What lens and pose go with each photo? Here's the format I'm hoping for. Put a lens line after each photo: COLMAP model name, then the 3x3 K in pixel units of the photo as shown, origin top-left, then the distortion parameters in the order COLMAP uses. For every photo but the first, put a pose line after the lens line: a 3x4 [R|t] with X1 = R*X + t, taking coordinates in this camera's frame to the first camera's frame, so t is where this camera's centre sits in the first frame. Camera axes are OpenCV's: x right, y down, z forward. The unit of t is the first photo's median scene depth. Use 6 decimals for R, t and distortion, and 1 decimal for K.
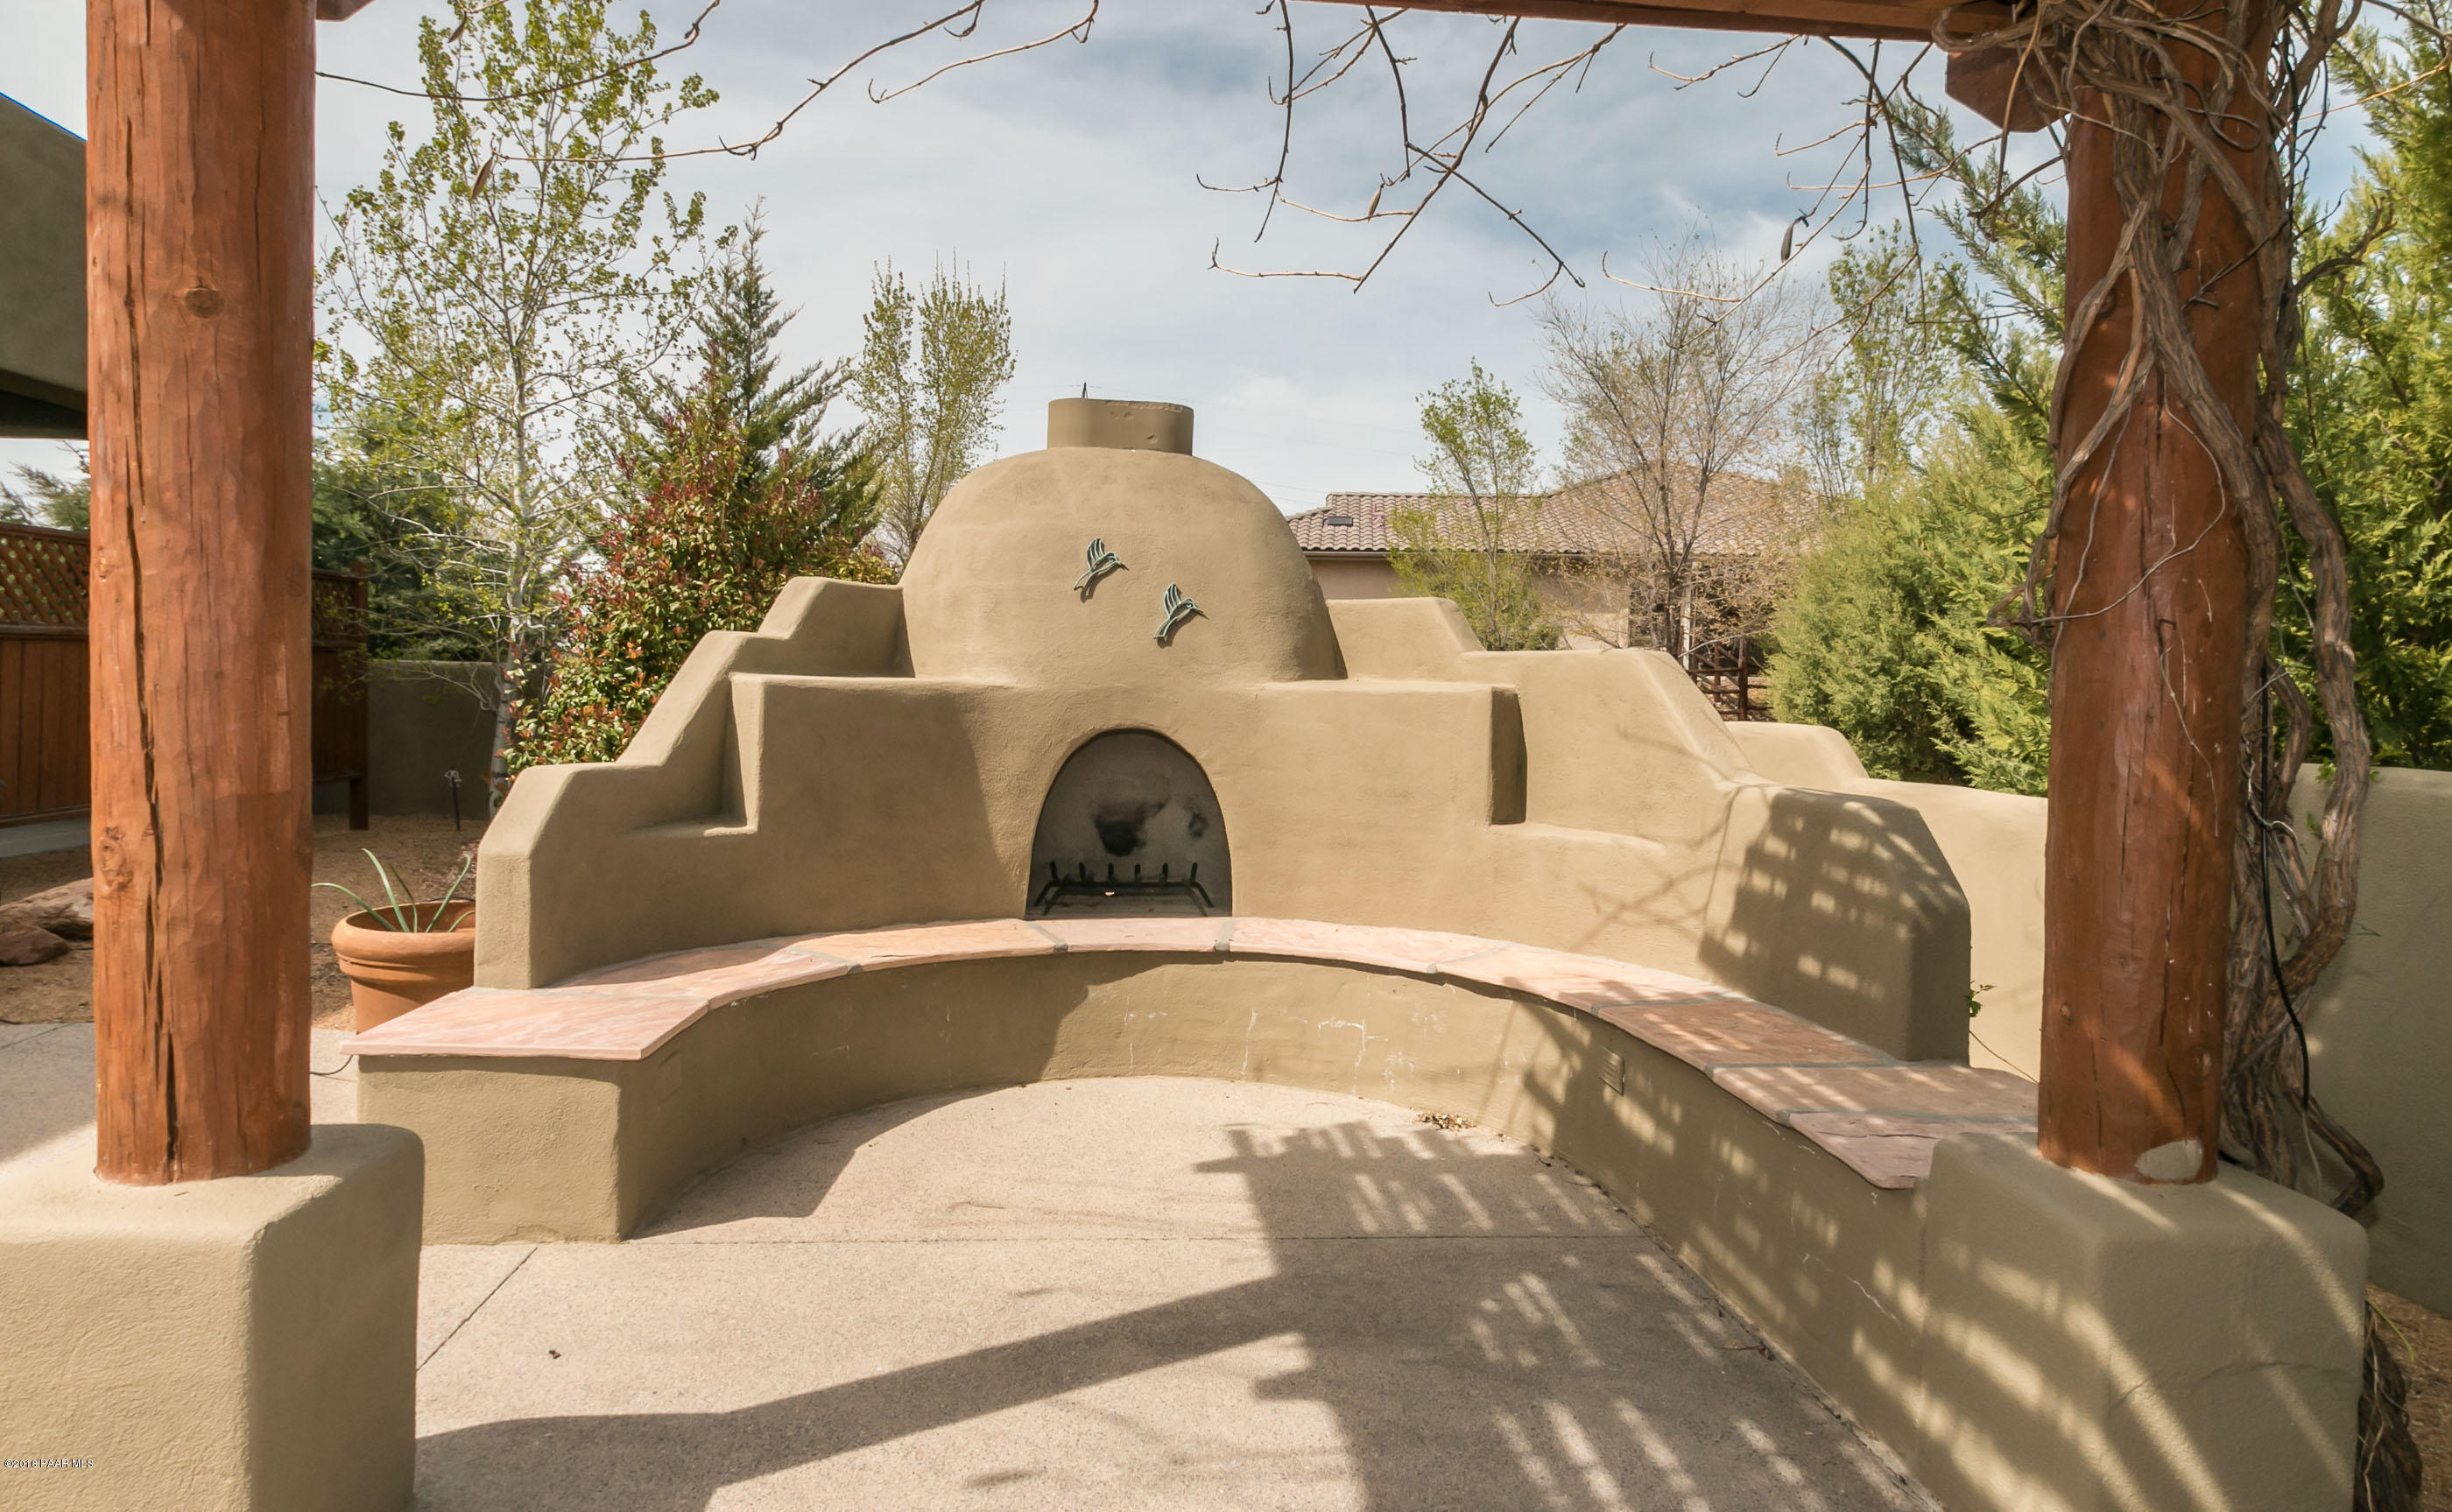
lens RADIAL K [[1428.4, 0, 1230.6], [0, 1428.4, 710.8], [0, 0, 1]] dist [-0.021822, 0.000937]
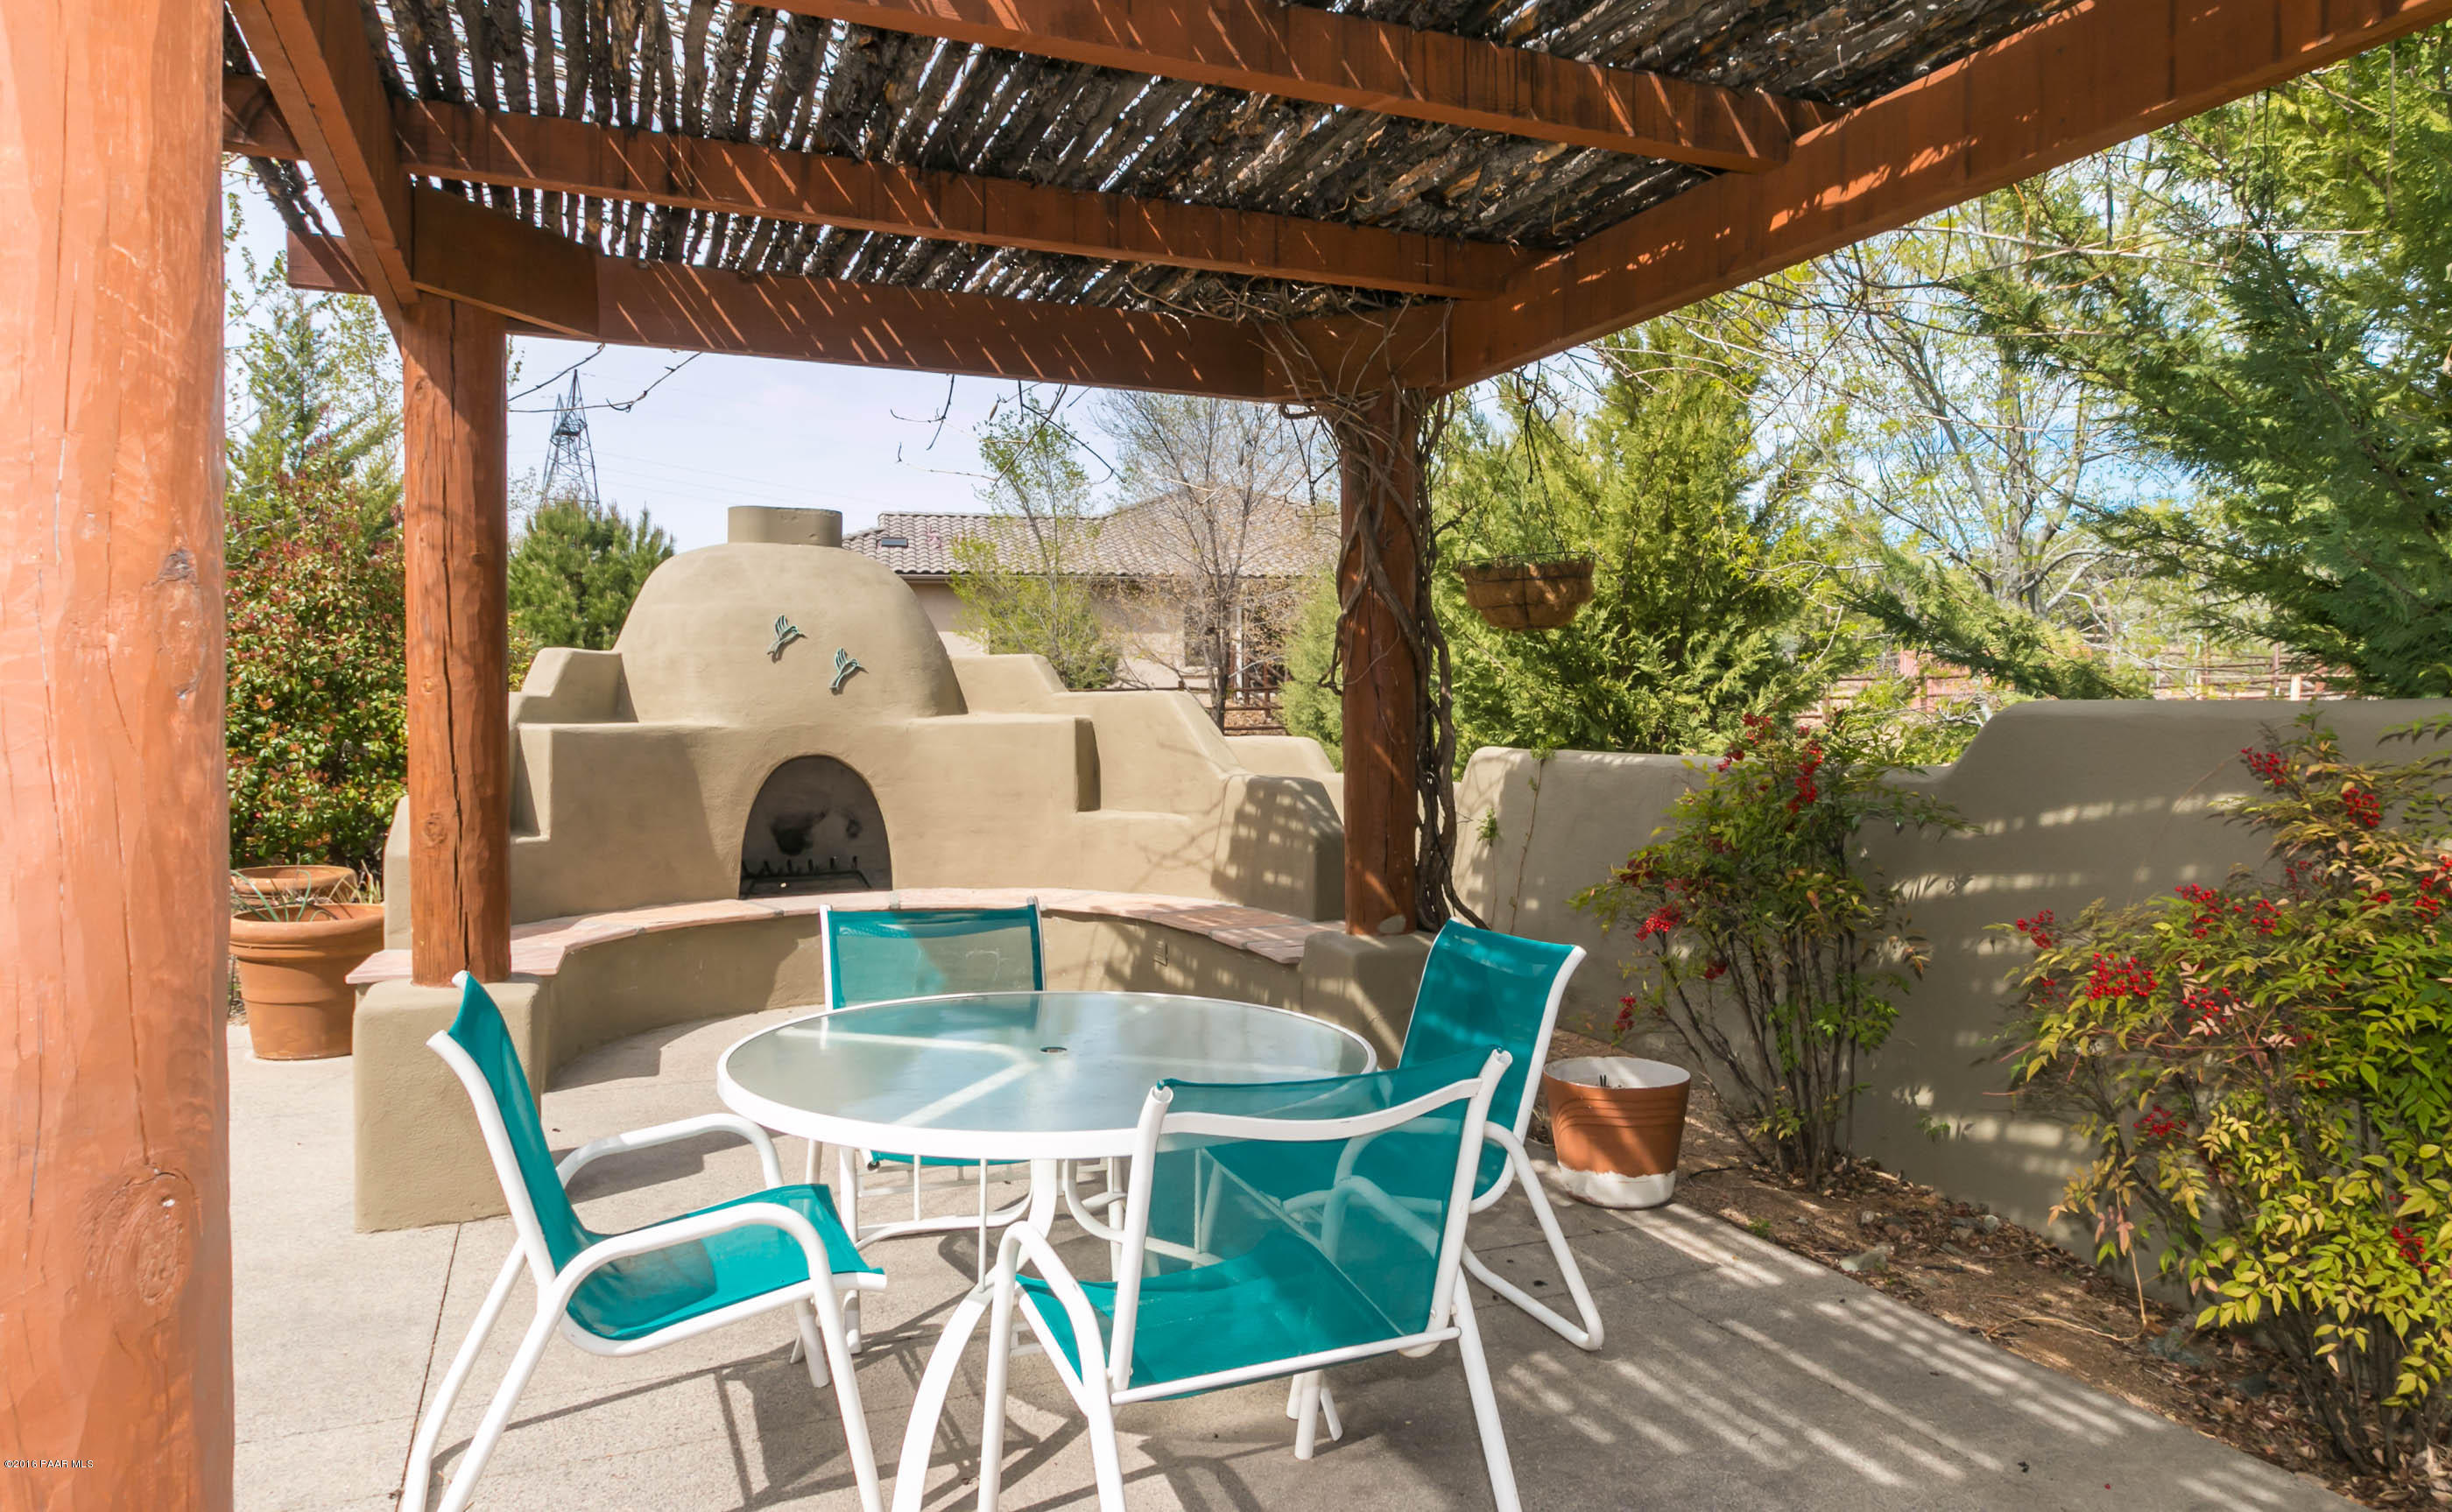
lens RADIAL K [[1574.2, 0, 1226.0], [0, 1574.2, 756.0], [0, 0, 1]] dist [0.003172, 0.000558]
pose [[0.957093, -0.036470, 0.287476, -0.123659], [0.032562, 0.999301, 0.018366, -0.001469], [-0.287944, -0.008217, 0.957612, -0.543489]]
